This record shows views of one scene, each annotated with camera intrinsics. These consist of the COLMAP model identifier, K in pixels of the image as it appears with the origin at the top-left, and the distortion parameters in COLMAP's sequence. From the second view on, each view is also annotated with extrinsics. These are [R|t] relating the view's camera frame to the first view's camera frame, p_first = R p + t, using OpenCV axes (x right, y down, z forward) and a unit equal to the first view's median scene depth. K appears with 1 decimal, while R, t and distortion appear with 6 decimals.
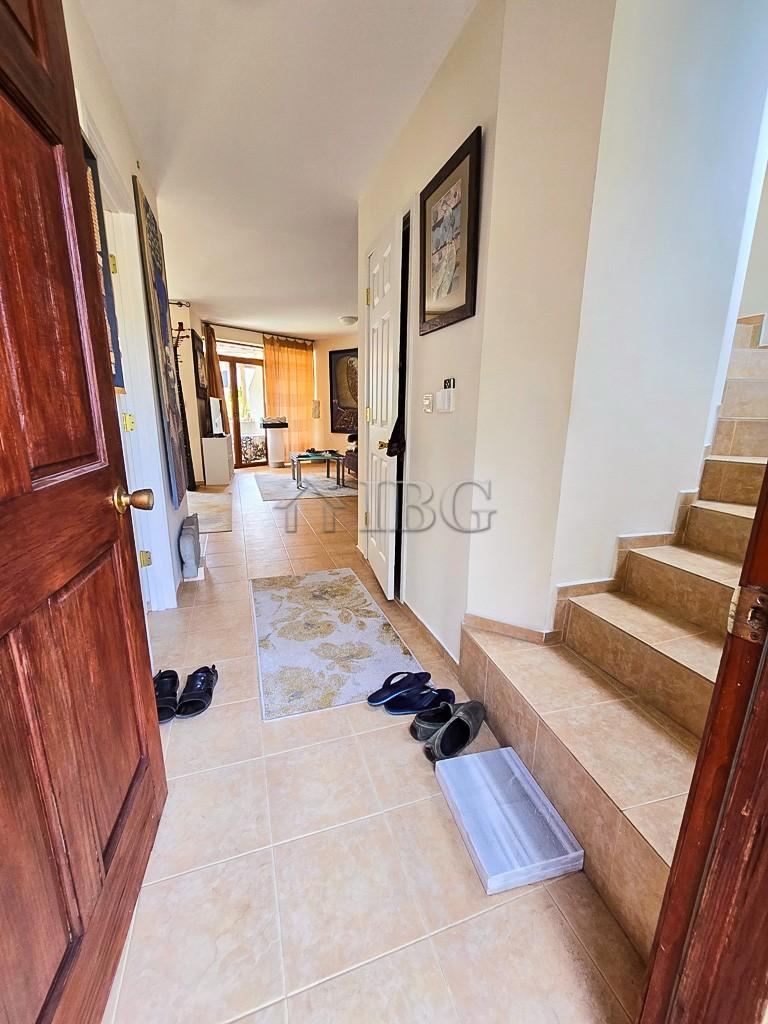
lens RADIAL K [[420.8, 0, 380.7], [0, 420.8, 509.4], [0, 0, 1]] dist [-0.000768, 0.000306]
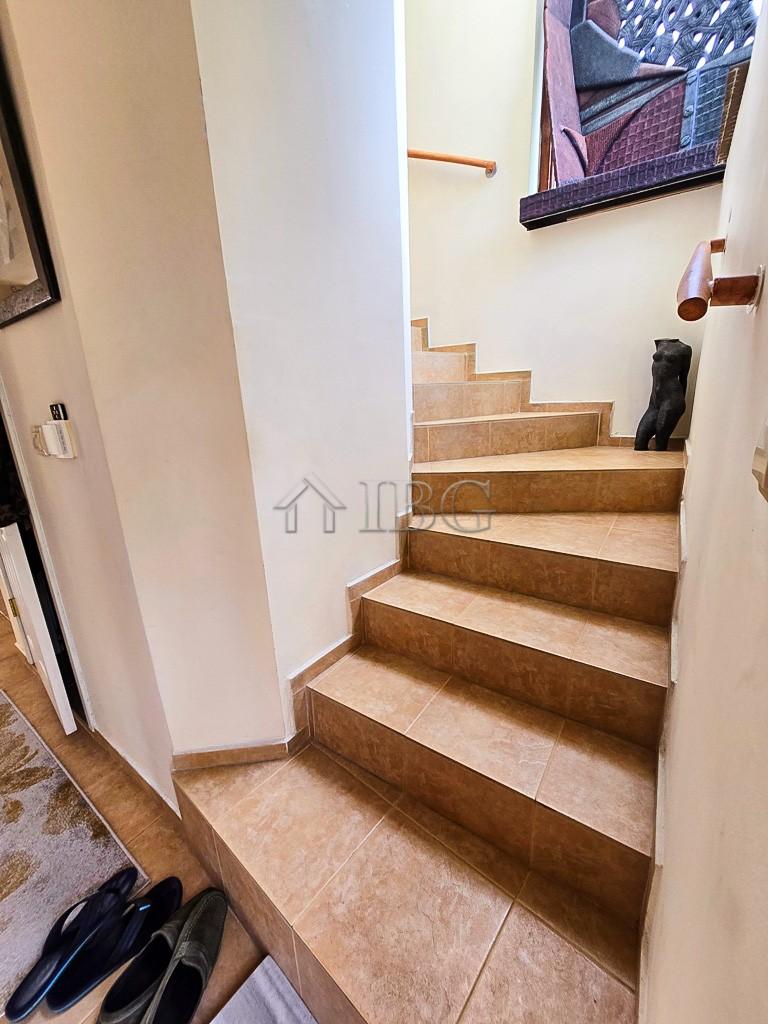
lens RADIAL K [[420.8, 0, 380.7], [0, 420.8, 509.4], [0, 0, 1]] dist [-0.000768, 0.000306]
pose [[0.817336, -0.201037, 0.539949, 0.144114], [0.187884, 0.978922, 0.080073, -0.095300], [-0.544666, 0.036001, 0.837880, 0.189687]]
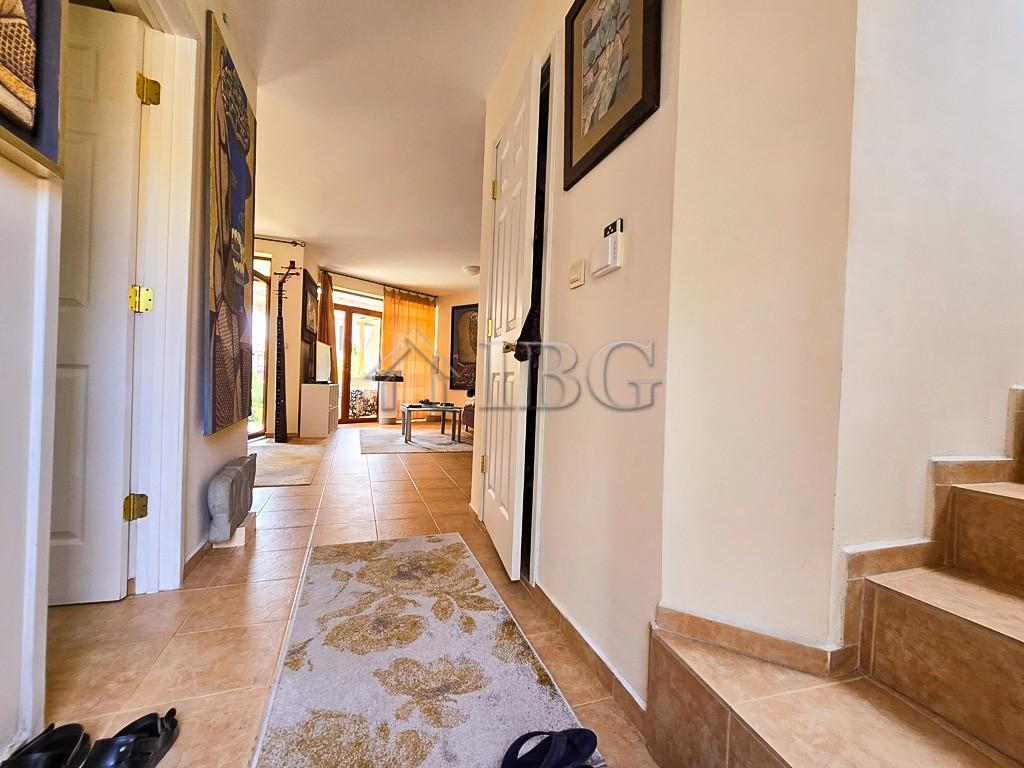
lens RADIAL K [[420.8, 0, 514.1], [0, 420.8, 388.3], [0, 0, 1]] dist [-0.000768, 0.000306]
pose [[0.999280, 0.025834, 0.027797, -0.004403], [-0.018964, 0.974434, -0.223872, 0.075214], [-0.032870, 0.223184, 0.974222, 0.317623]]
